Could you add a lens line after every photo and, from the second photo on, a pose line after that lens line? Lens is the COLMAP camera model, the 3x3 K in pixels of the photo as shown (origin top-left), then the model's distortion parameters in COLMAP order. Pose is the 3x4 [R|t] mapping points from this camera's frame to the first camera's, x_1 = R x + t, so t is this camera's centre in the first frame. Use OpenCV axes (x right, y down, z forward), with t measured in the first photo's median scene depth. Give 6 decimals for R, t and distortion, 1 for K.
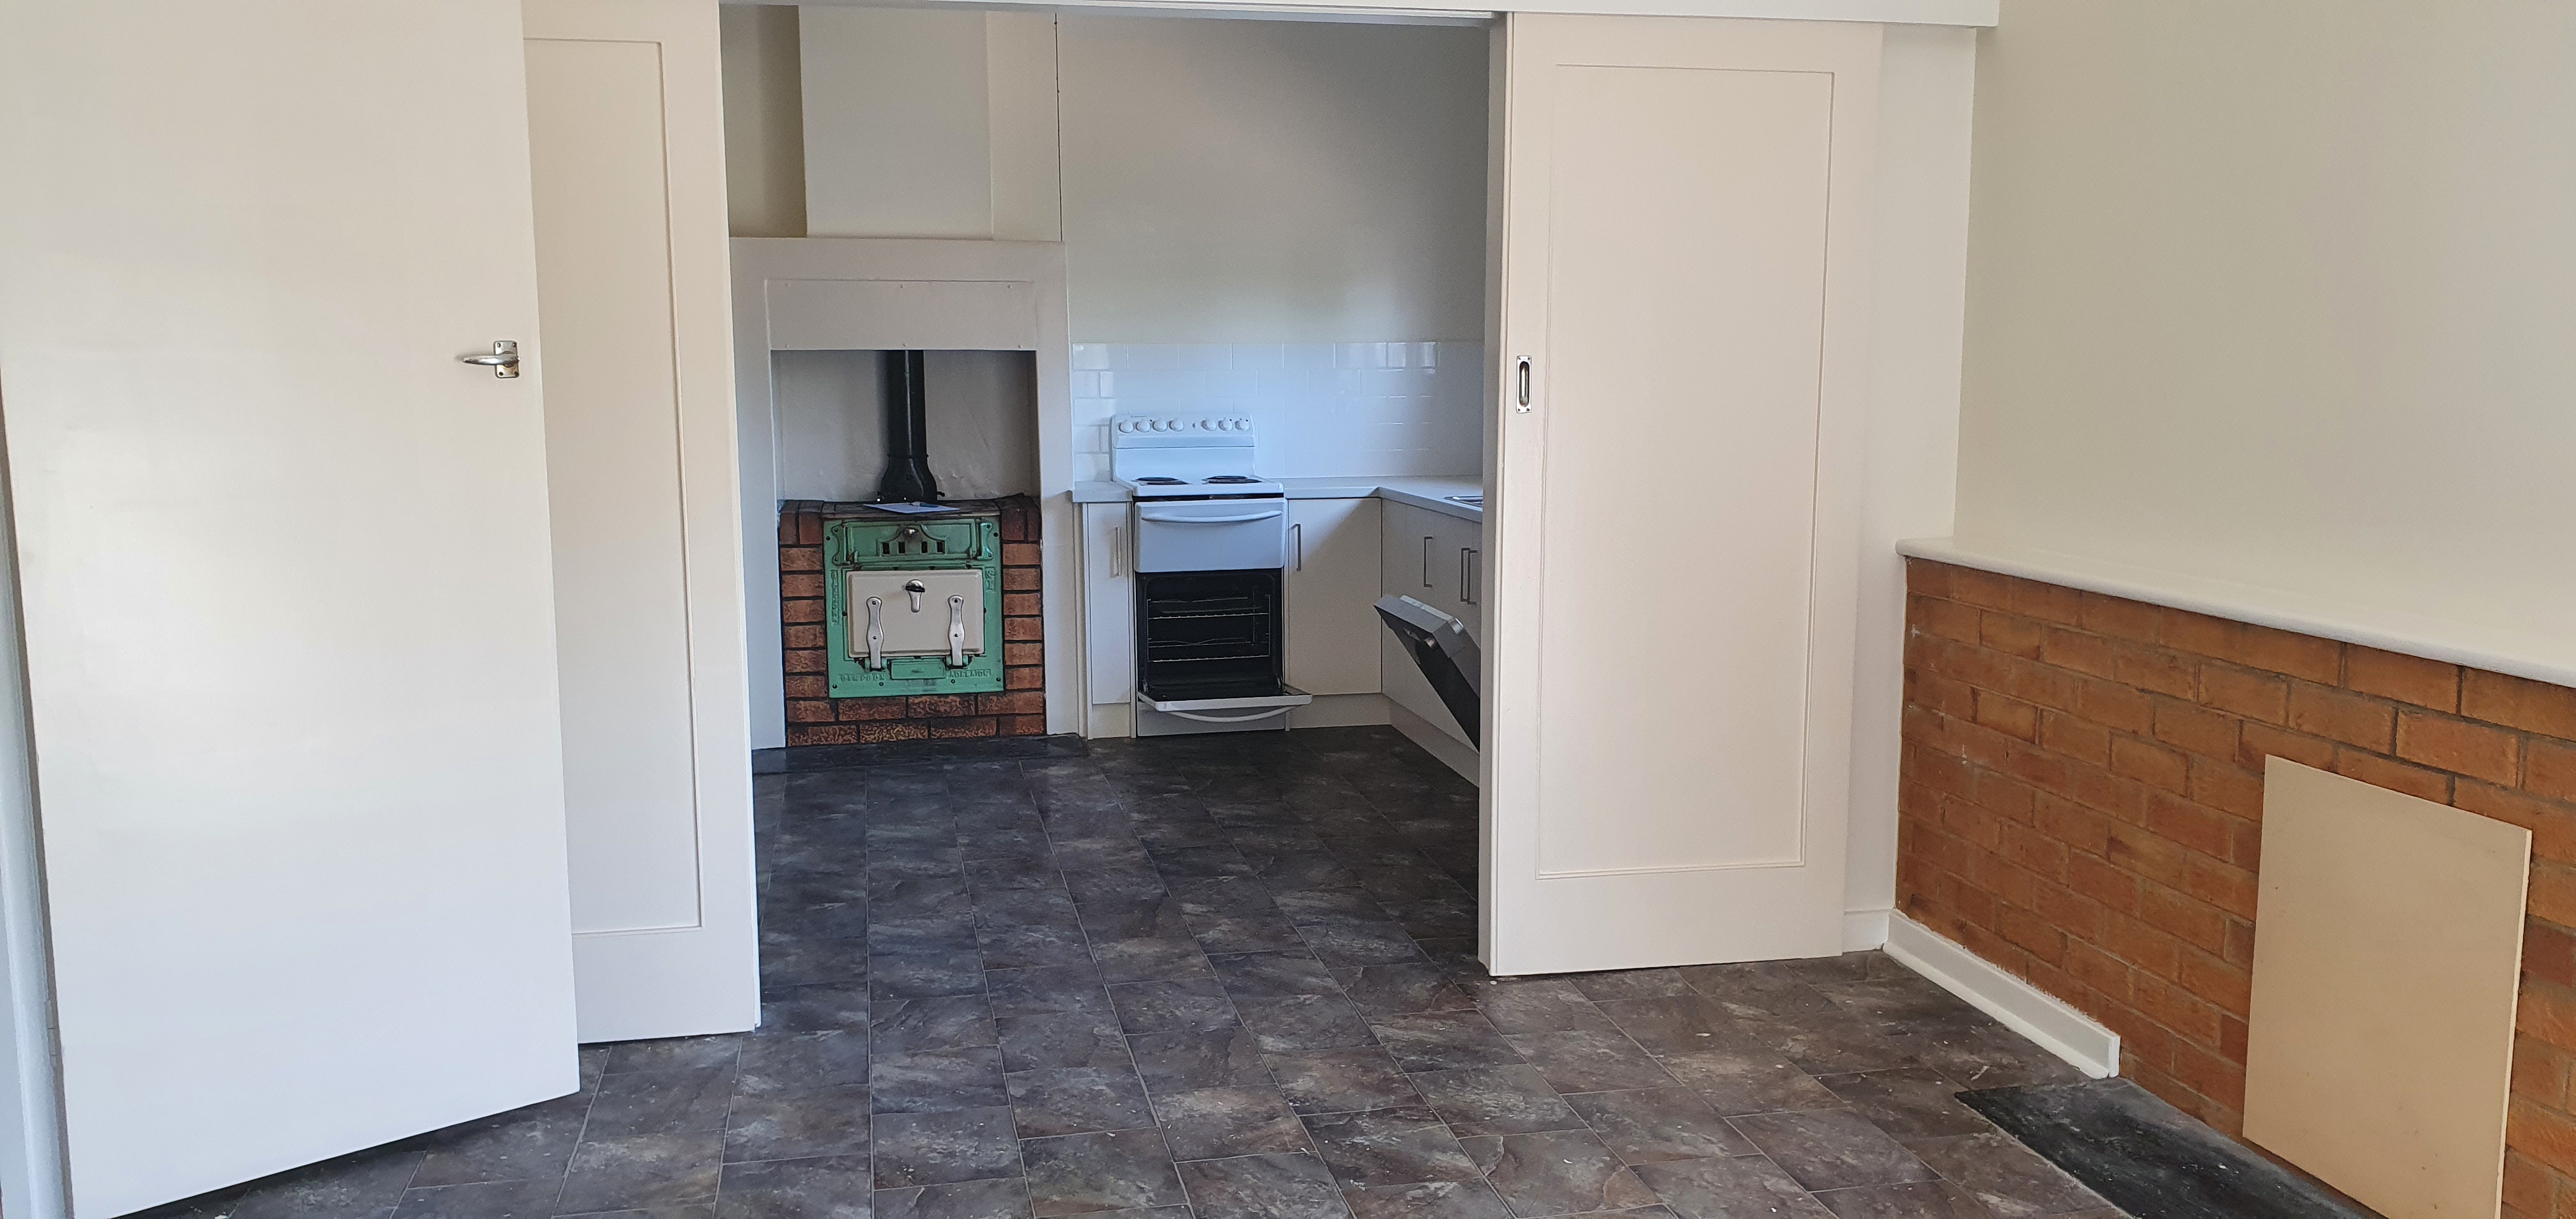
lens RADIAL K [[2047.6, 0, 1236.9], [0, 2047.6, 653.2], [0, 0, 1]] dist [0.076884, -0.199255]
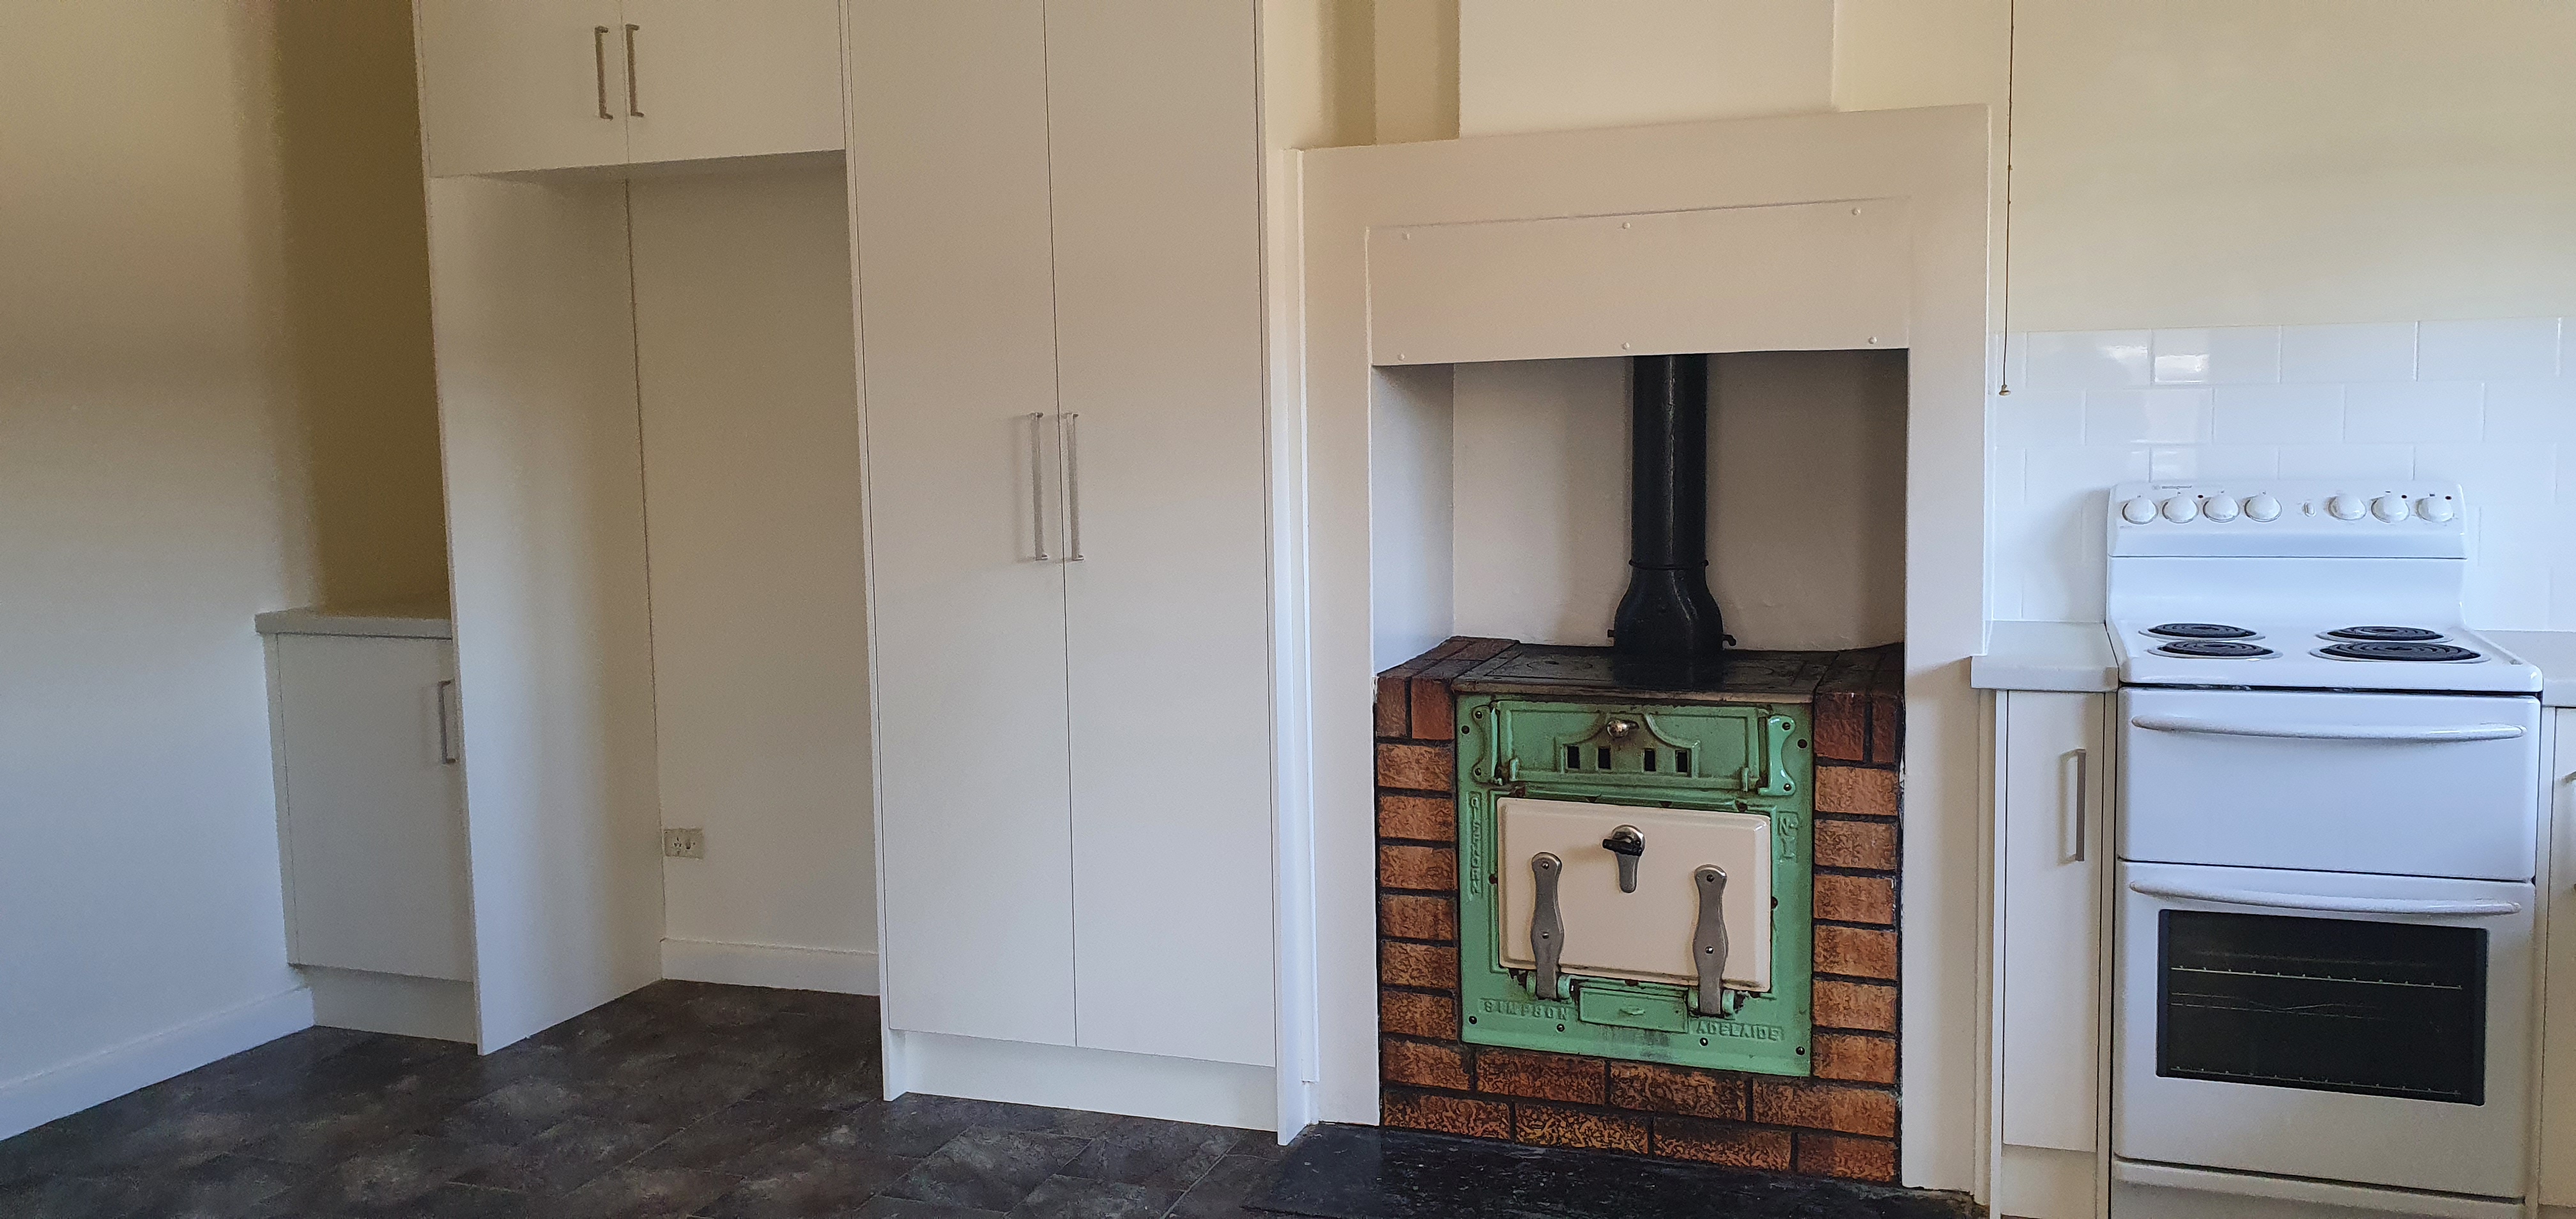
lens RADIAL K [[2072.4, 0, 1288.0], [0, 2072.4, 609.5], [0, 0, 1]] dist [0.088556, -0.208249]
pose [[0.864946, 0.040167, -0.500255, 0.016393], [-0.056460, 0.998252, -0.017468, -0.073216], [0.498678, 0.043353, 0.865702, 0.531128]]
